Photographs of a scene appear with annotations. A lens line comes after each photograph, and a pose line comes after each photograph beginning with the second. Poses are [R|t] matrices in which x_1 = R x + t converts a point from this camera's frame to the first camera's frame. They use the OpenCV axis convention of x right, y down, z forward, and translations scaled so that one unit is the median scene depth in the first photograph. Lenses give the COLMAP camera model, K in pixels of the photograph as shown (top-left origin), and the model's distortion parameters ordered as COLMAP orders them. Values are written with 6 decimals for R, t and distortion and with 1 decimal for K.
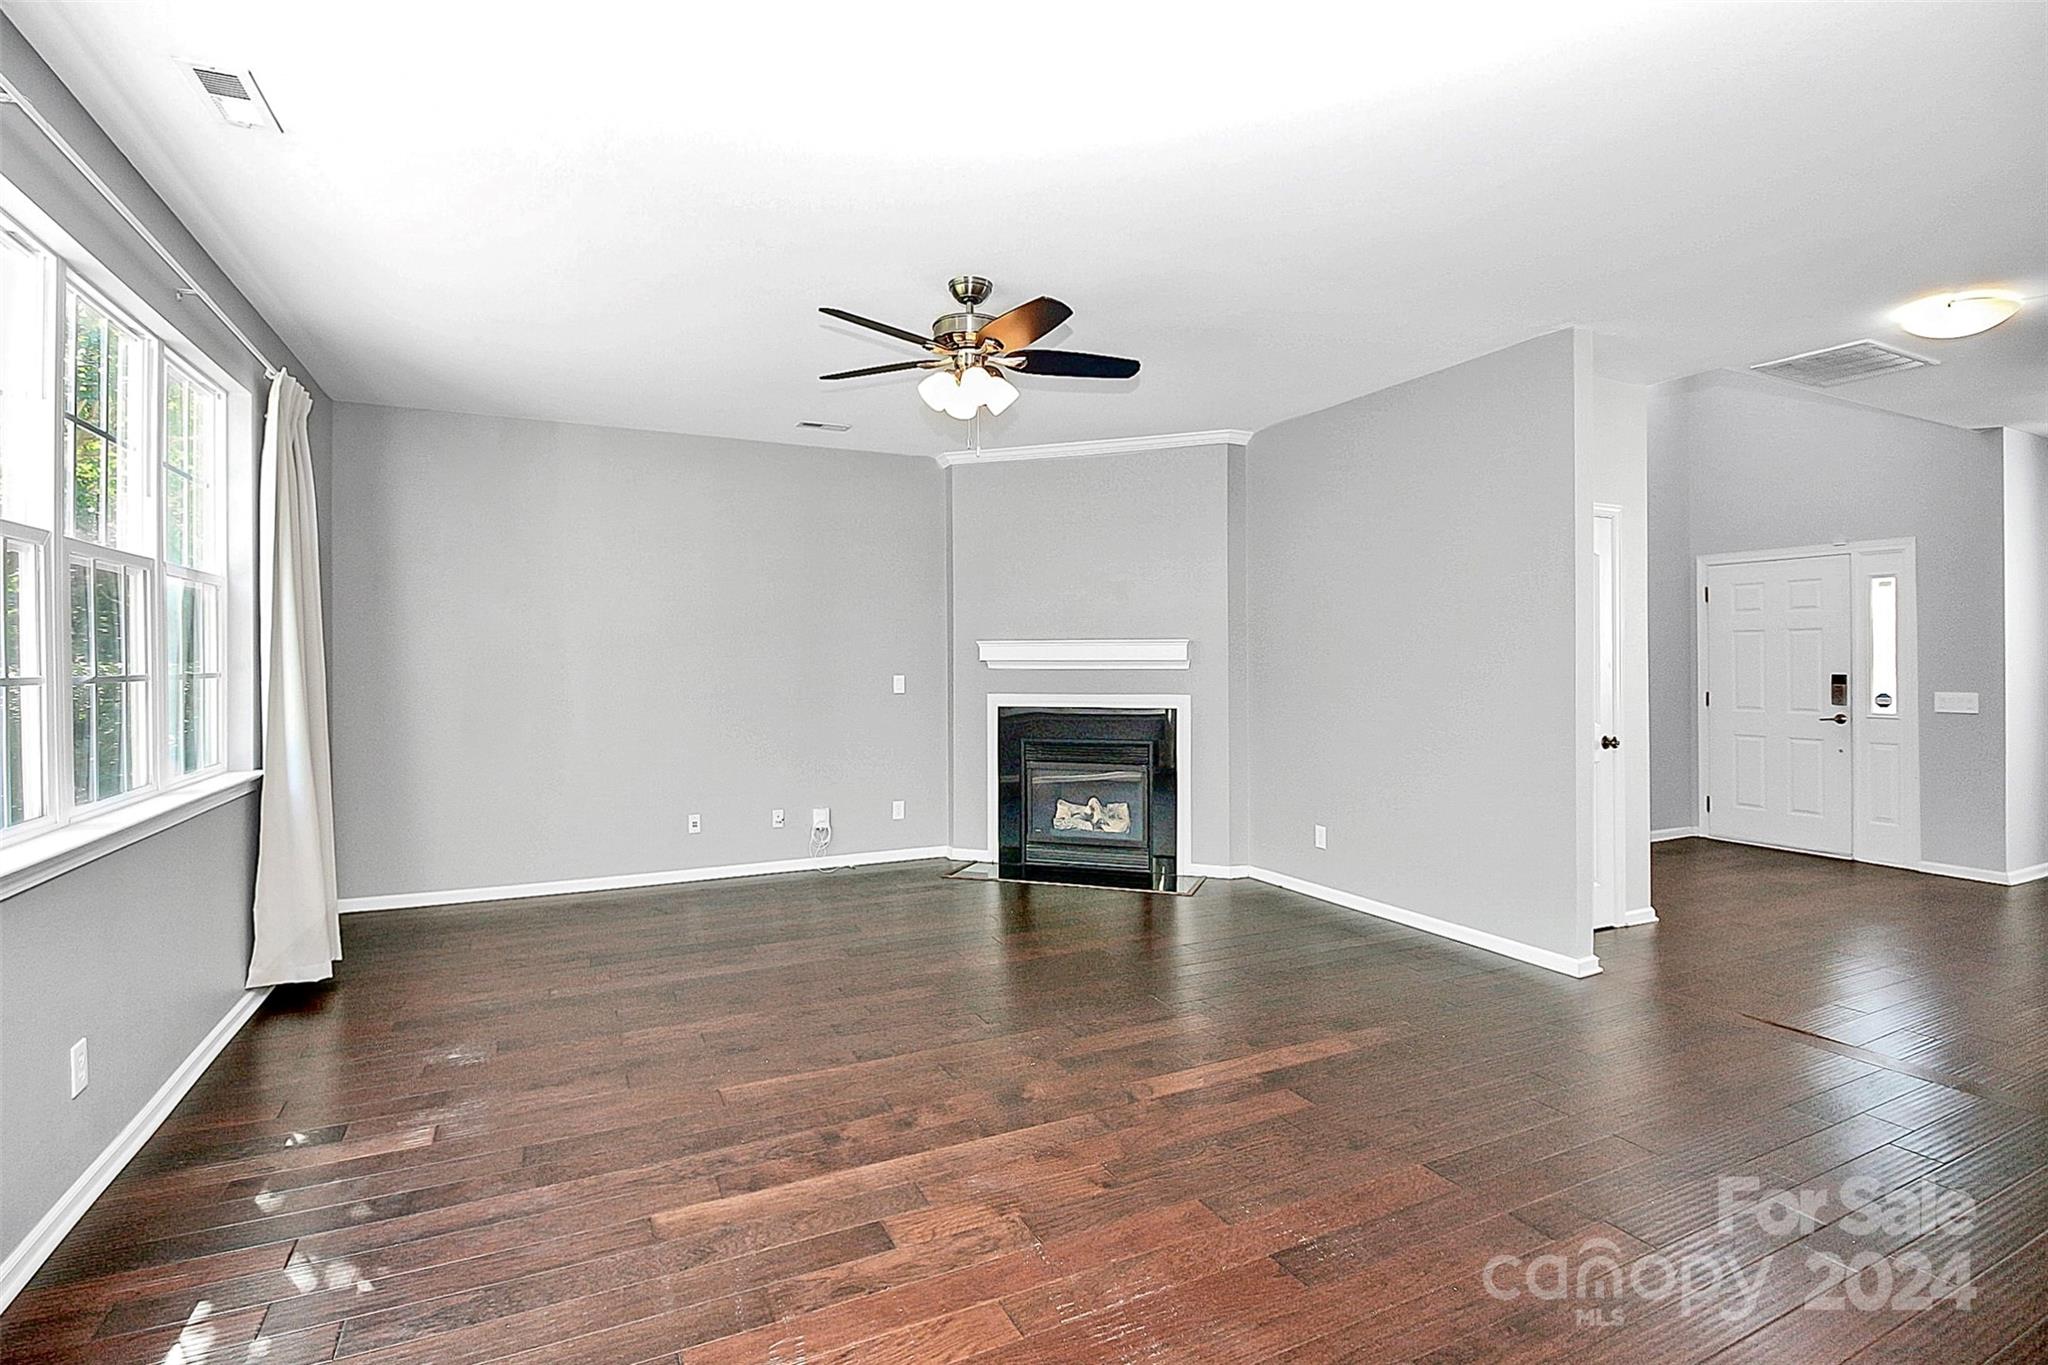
lens RADIAL K [[969.7, 0, 1024.0], [0, 969.7, 682.5], [0, 0, 1]] dist [0.001348, -0.000145]
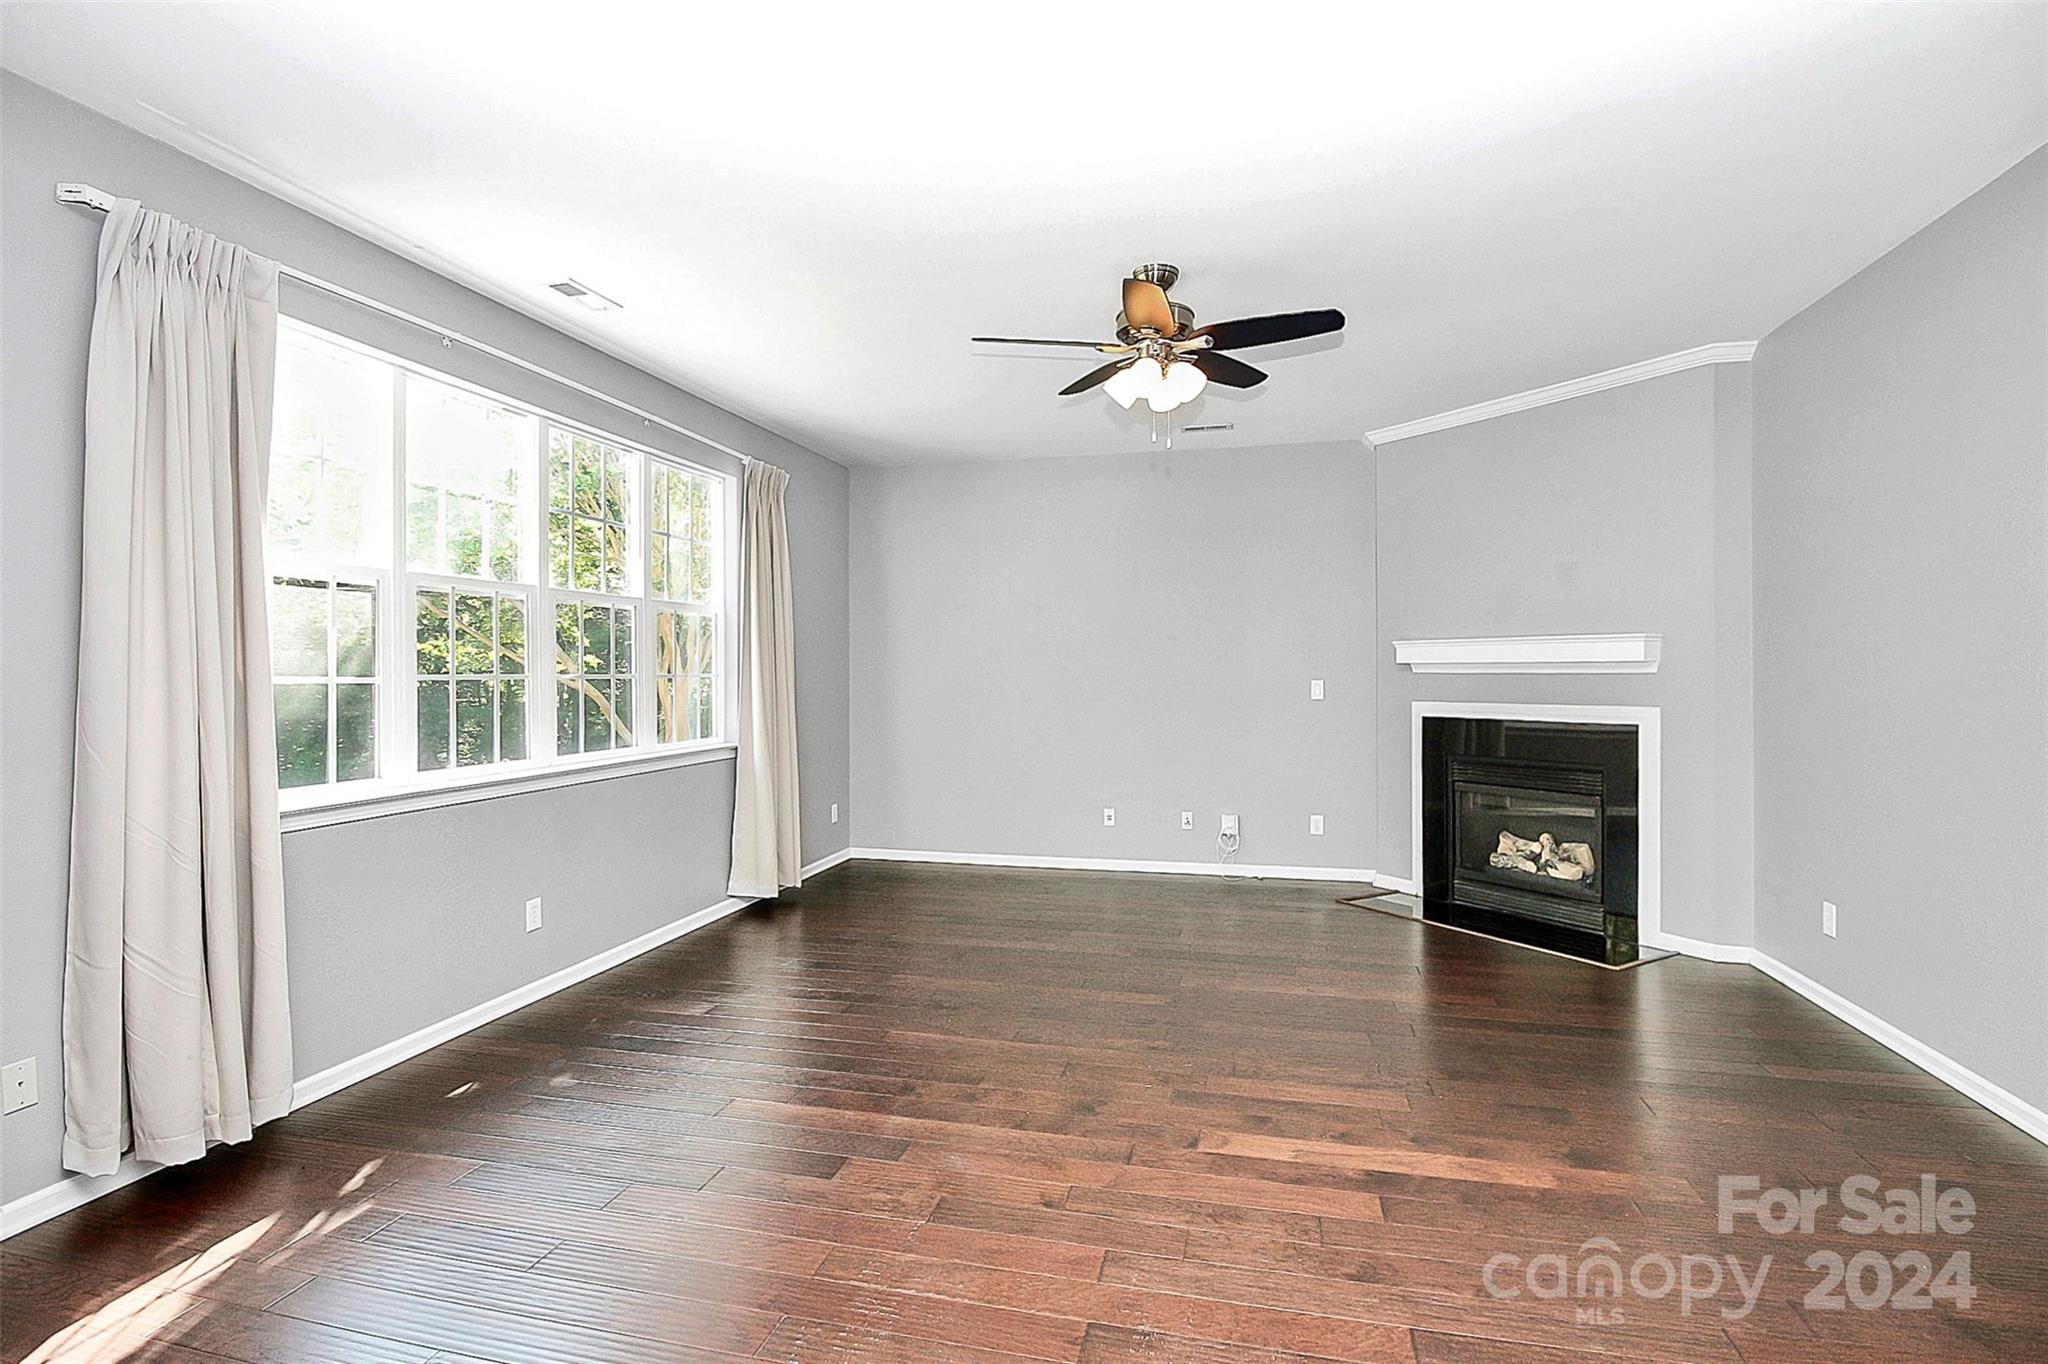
lens RADIAL K [[994.9, 0, 1024.0], [0, 994.9, 682.0], [0, 0, 1]] dist [0.003388, -0.000082]
pose [[0.766413, 0.005101, -0.642328, 0.284548], [-0.011228, 0.999922, -0.005457, 0.003119], [0.642250, 0.011395, 0.766411, 0.091459]]
